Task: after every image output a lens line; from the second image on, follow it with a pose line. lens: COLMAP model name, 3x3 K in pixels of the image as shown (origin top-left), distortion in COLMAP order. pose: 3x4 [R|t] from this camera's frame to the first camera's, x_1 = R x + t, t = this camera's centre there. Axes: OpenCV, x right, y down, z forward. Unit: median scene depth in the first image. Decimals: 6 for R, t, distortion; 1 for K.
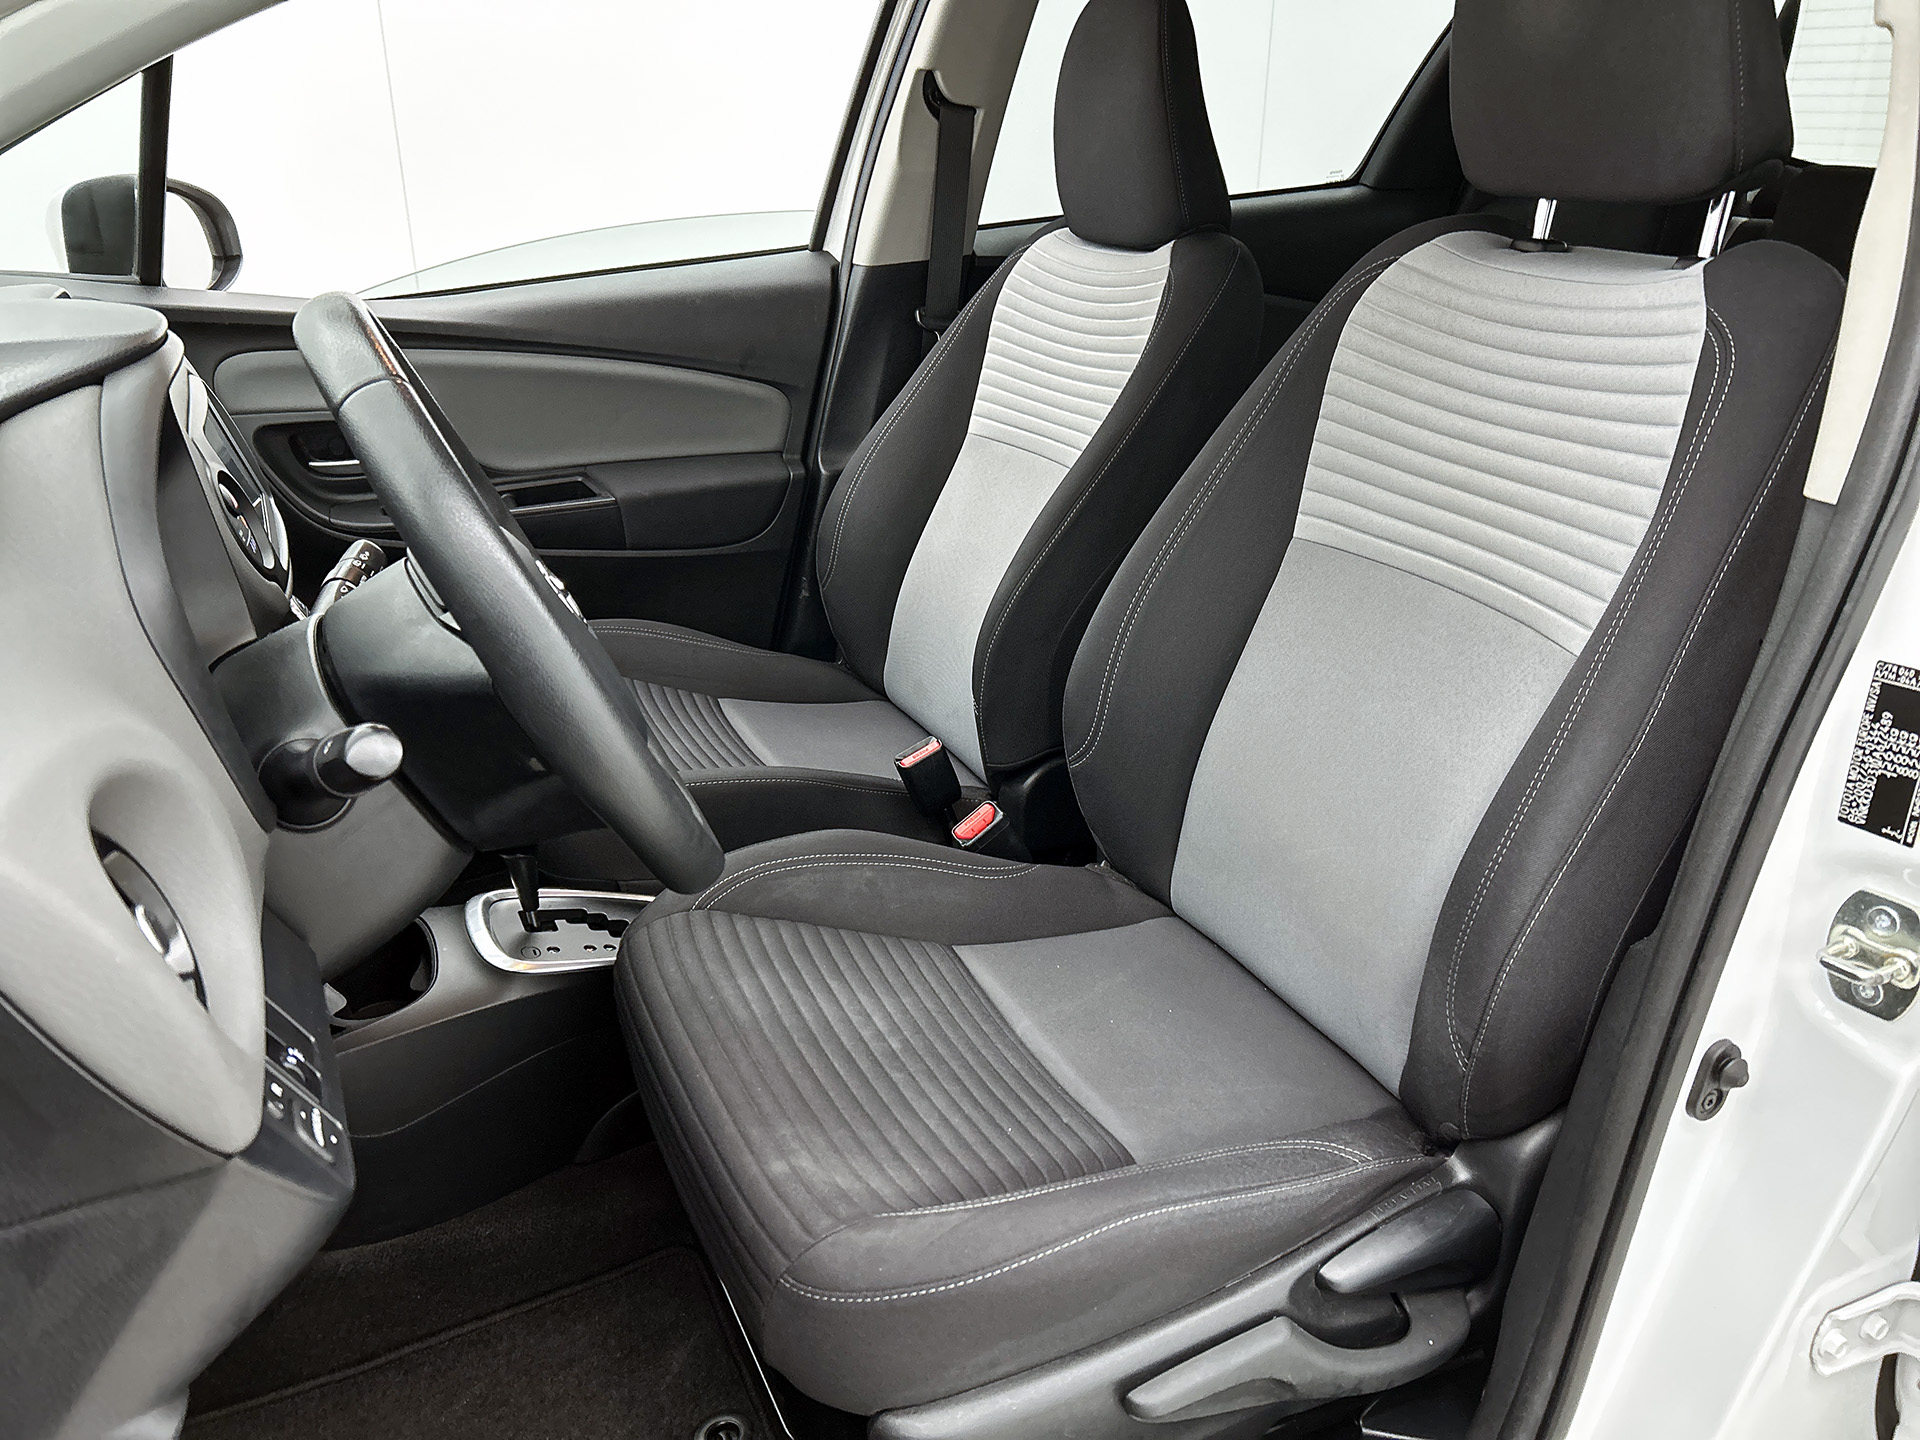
lens RADIAL K [[1435.1, 0, 968.2], [0, 1435.1, 750.2], [0, 0, 1]] dist [0.004249, 0.000154]
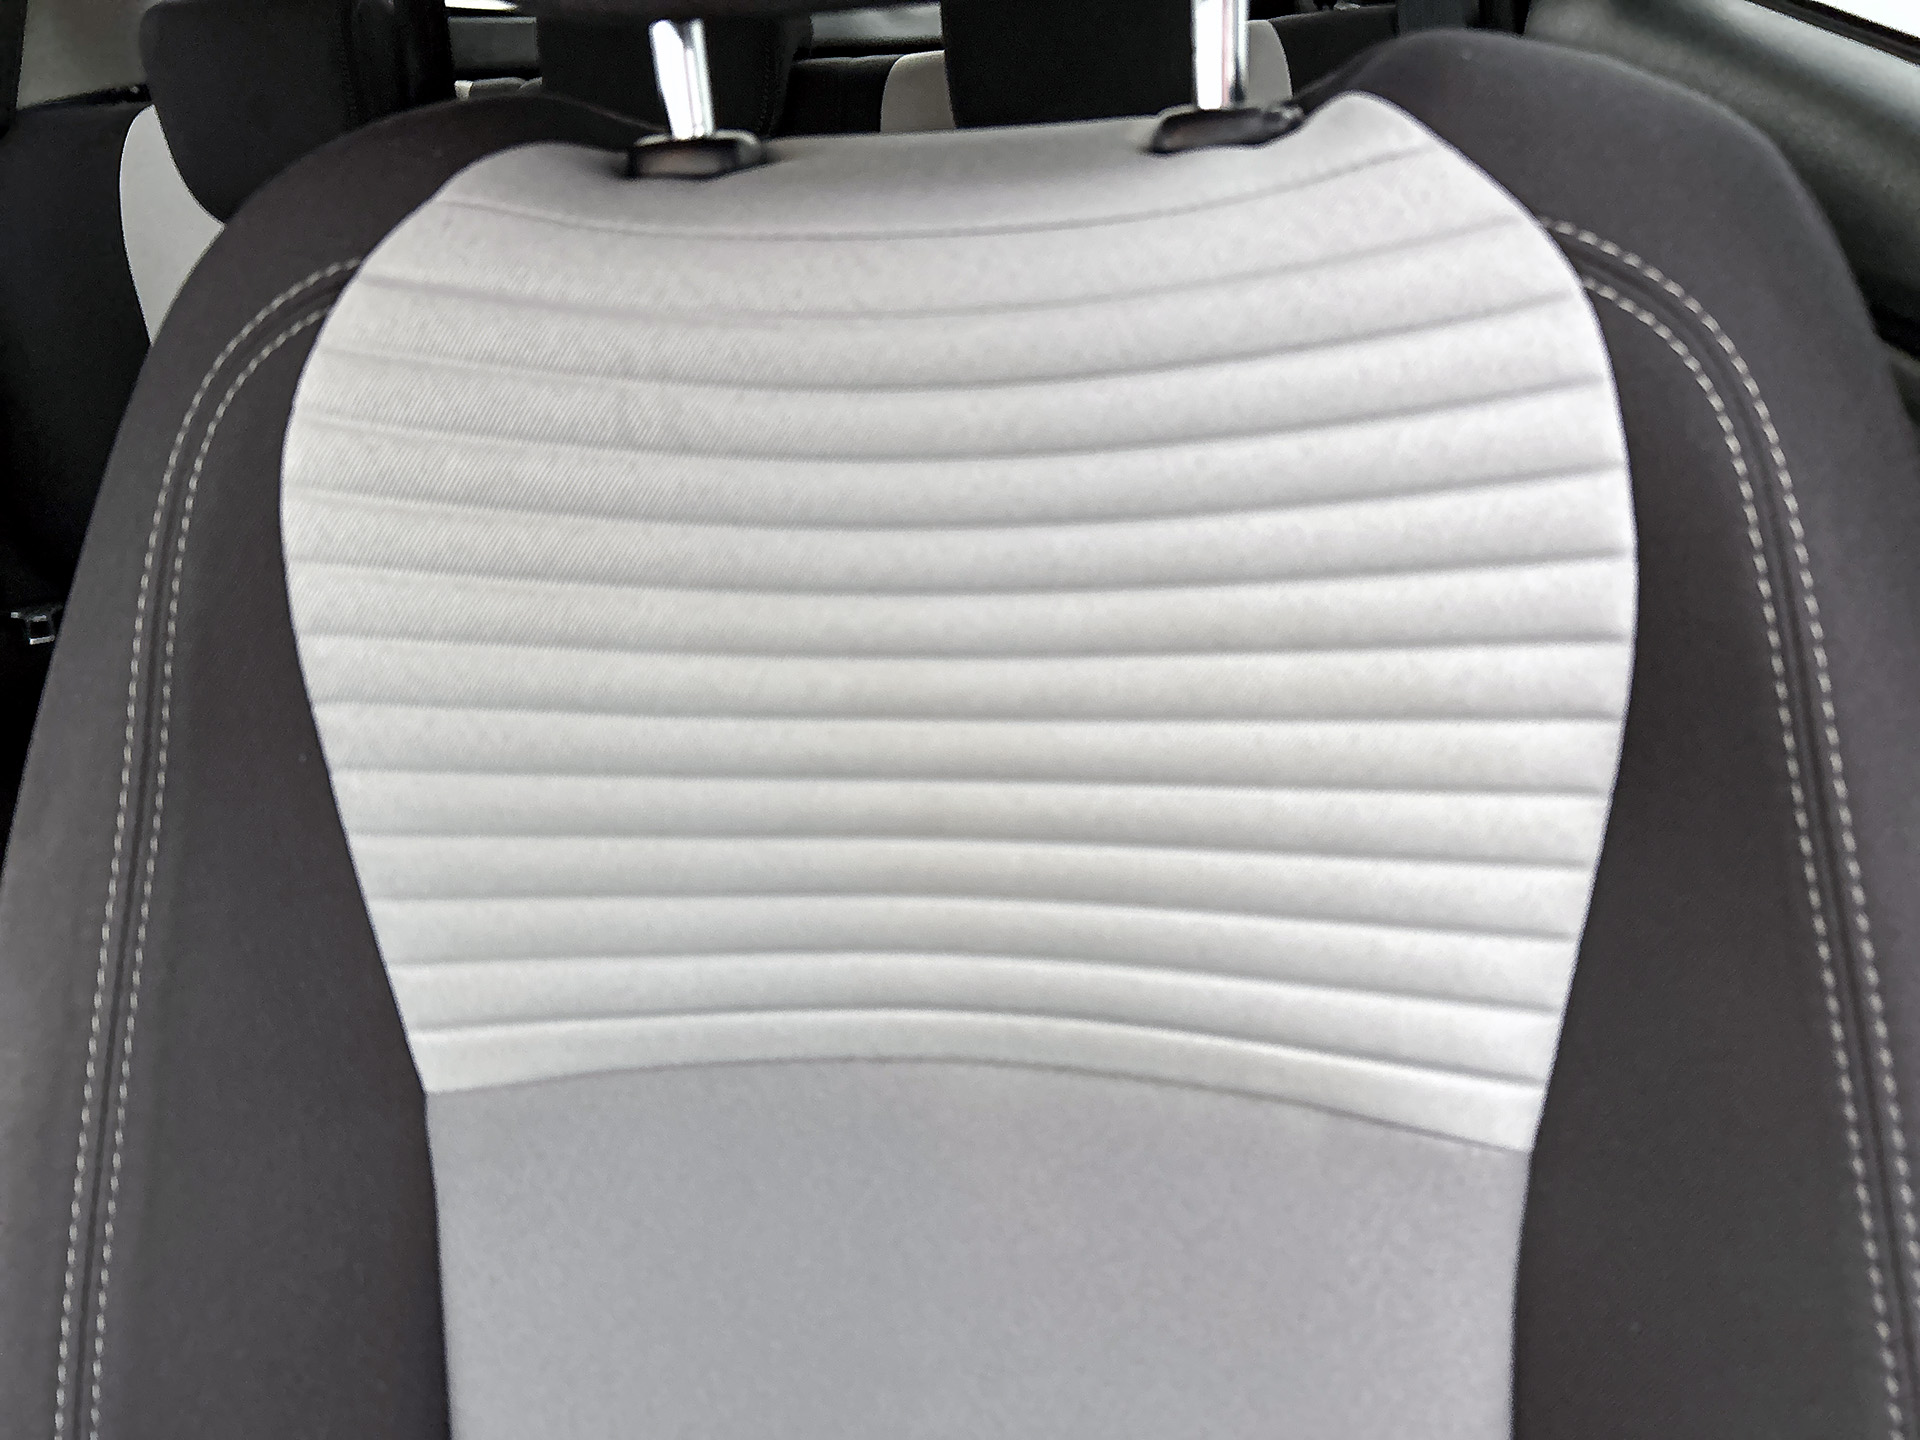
lens RADIAL K [[1435.1, 0, 968.2], [0, 1435.1, 750.2], [0, 0, 1]] dist [0.004249, 0.000154]
pose [[0.549373, -0.460201, 0.697427, 0.099395], [0.413971, 0.874933, 0.251239, -0.272561], [-0.725822, 0.150690, 0.671174, 0.702356]]
